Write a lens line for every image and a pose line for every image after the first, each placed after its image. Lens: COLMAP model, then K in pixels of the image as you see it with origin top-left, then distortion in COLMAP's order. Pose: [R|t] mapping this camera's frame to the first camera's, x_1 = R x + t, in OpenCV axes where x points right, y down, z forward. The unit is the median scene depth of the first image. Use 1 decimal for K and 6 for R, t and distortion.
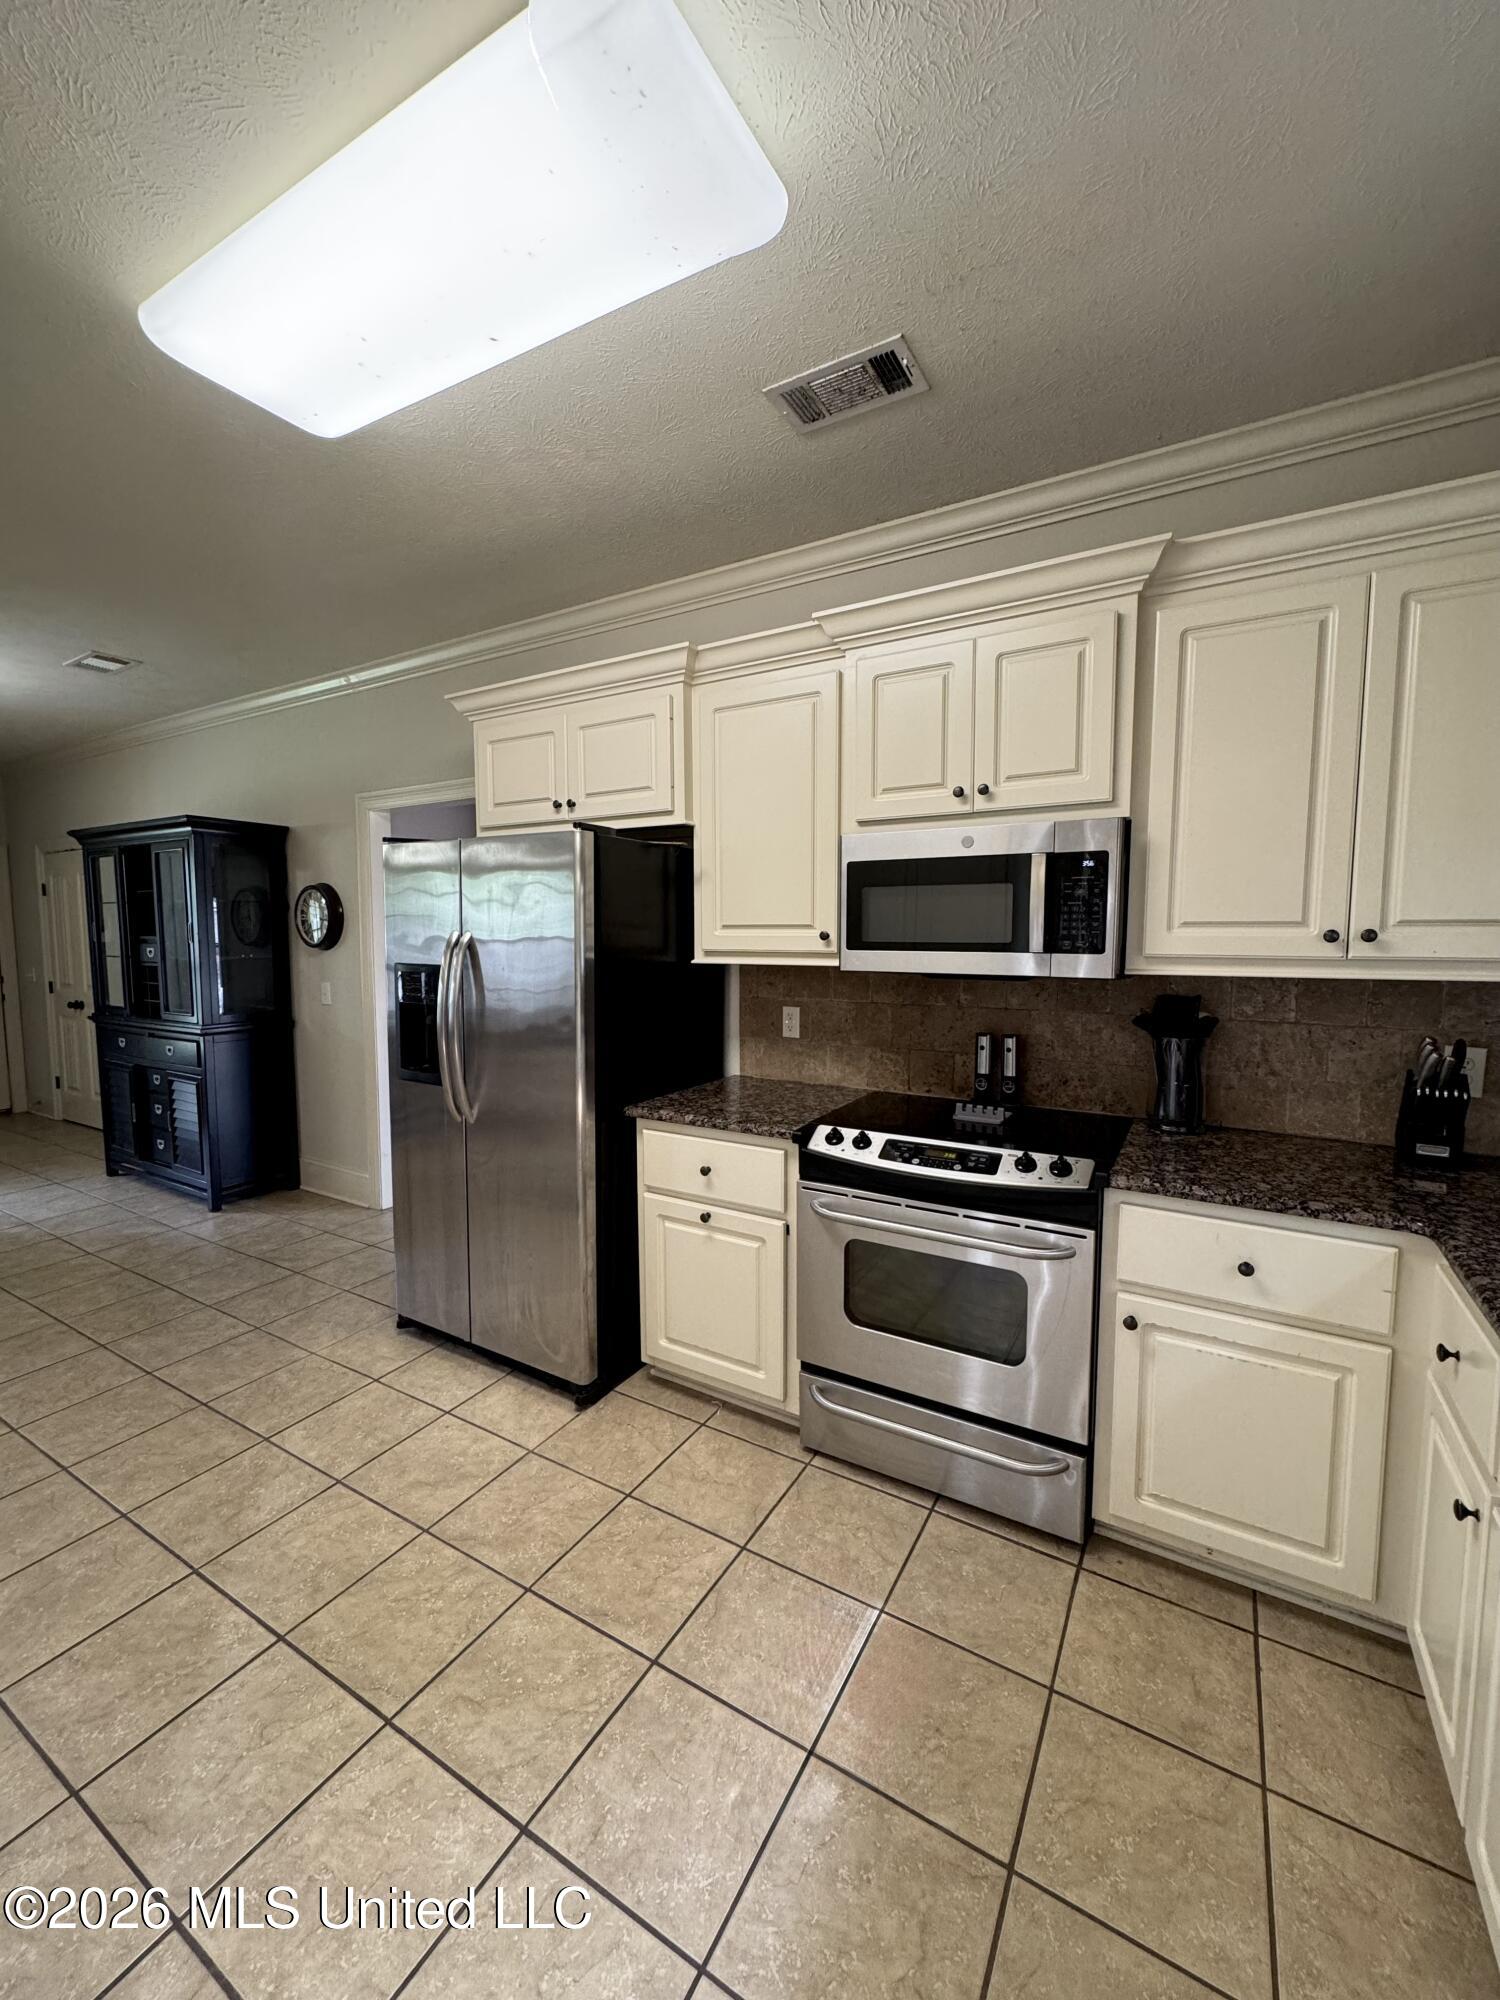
lens RADIAL K [[799.4, 0, 753.6], [0, 799.4, 1000.2], [0, 0, 1]] dist [-0.002928, -0.000138]
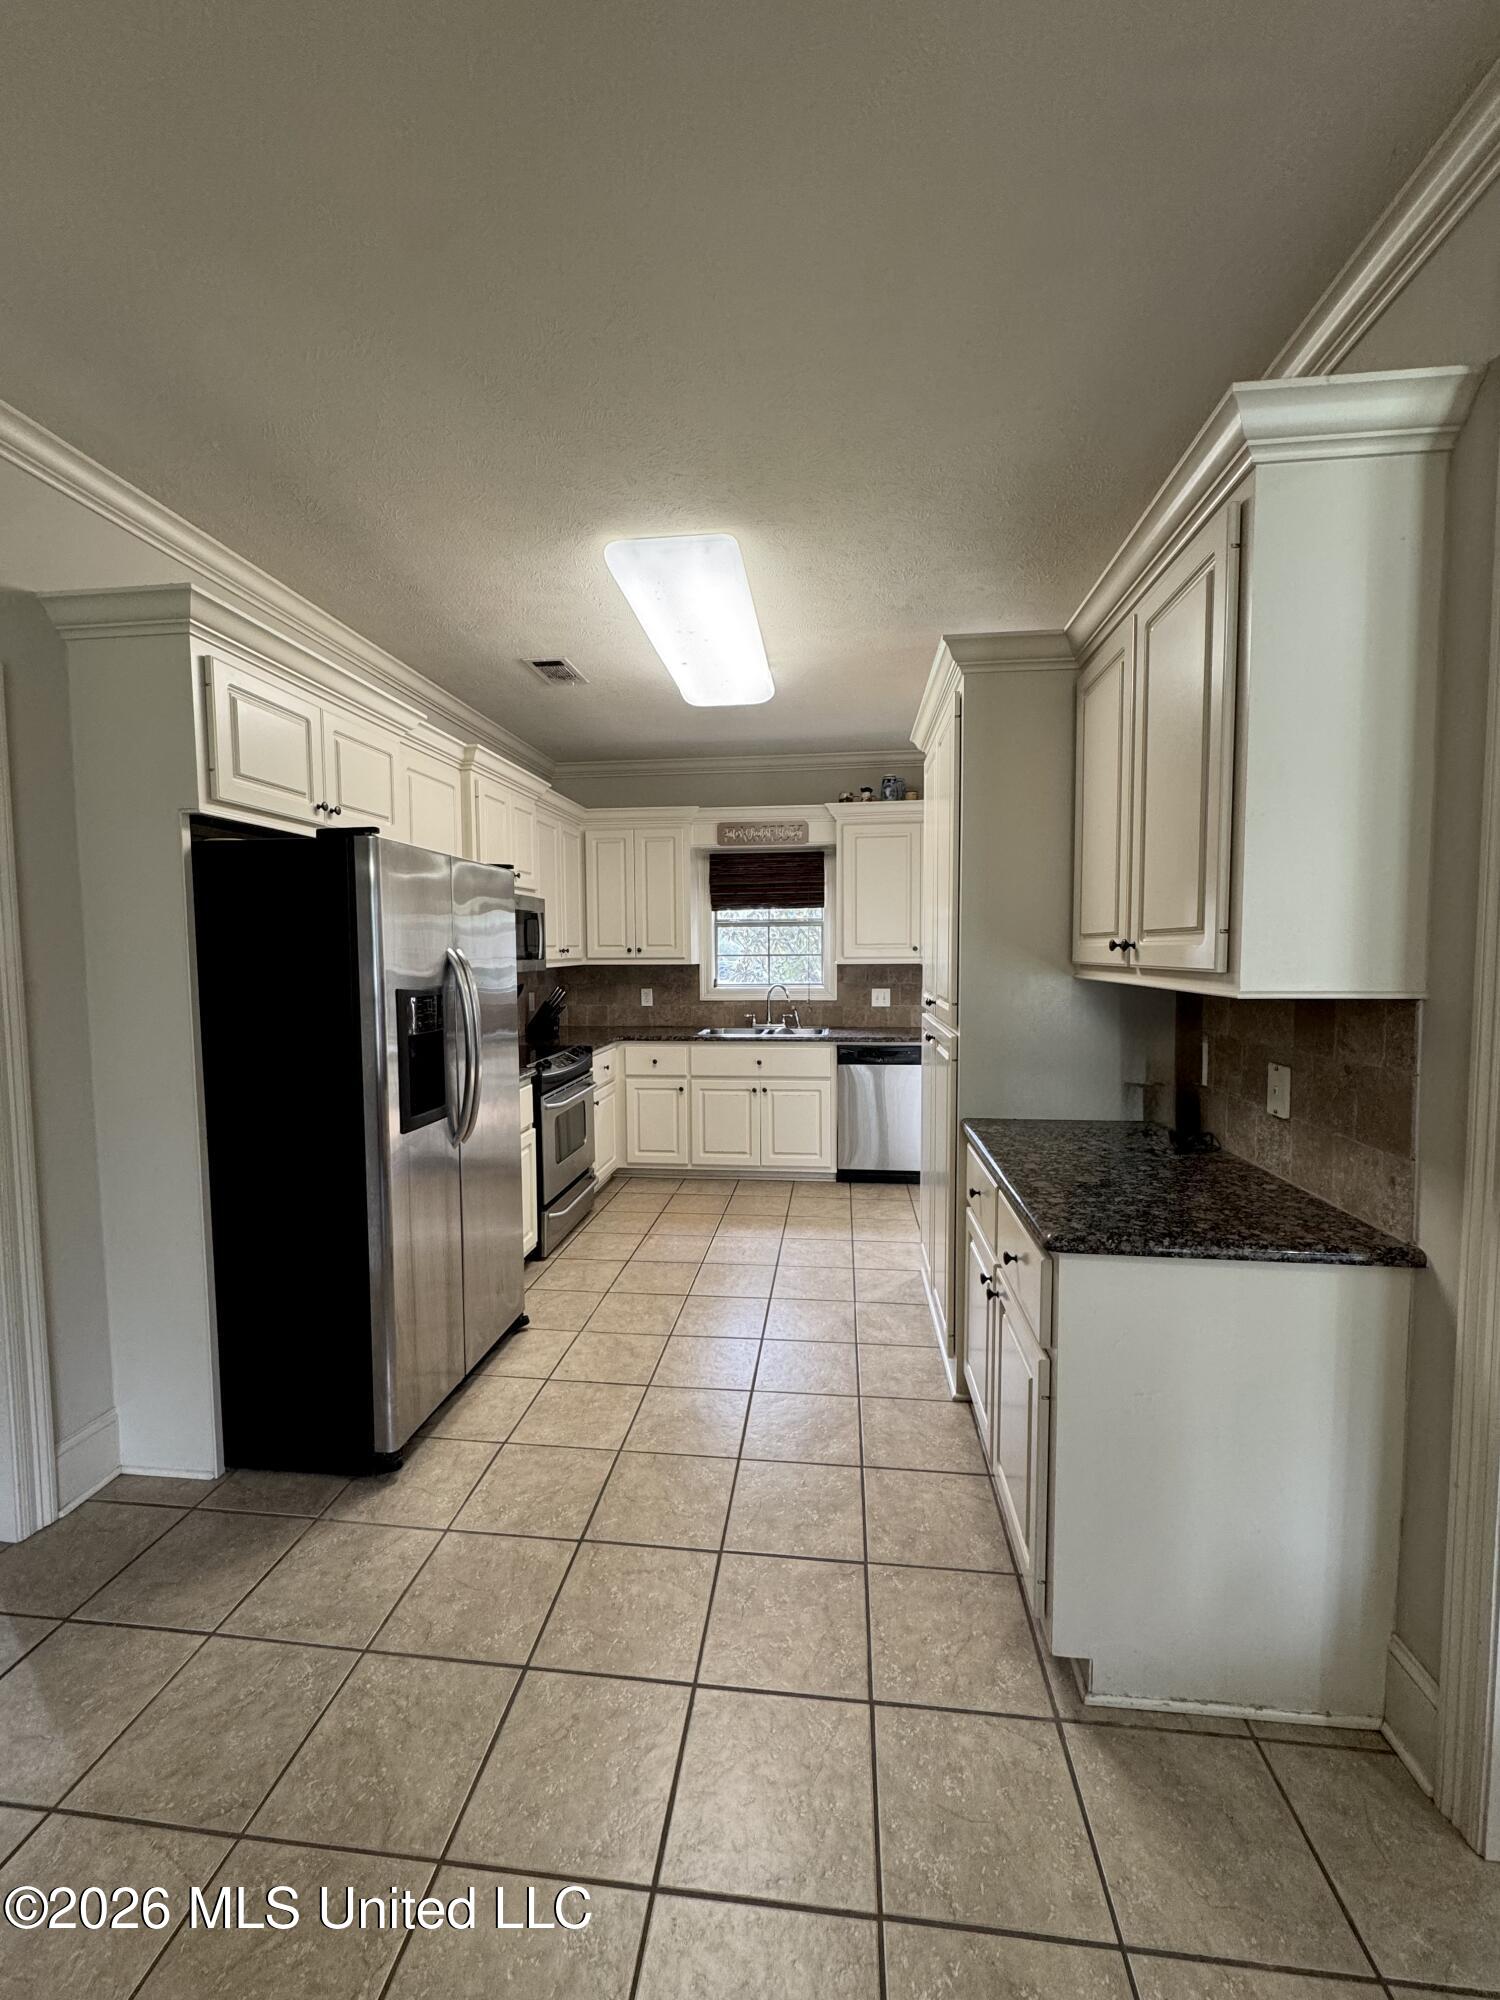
lens RADIAL K [[799.4, 0, 750.2], [0, 799.4, 997.7], [0, 0, 1]] dist [-0.002928, -0.000138]
pose [[-0.405422, -0.053890, 0.912540, -1.741982], [0.084804, 0.991739, 0.096243, -0.112416], [-0.910188, 0.116406, -0.397502, 1.315876]]
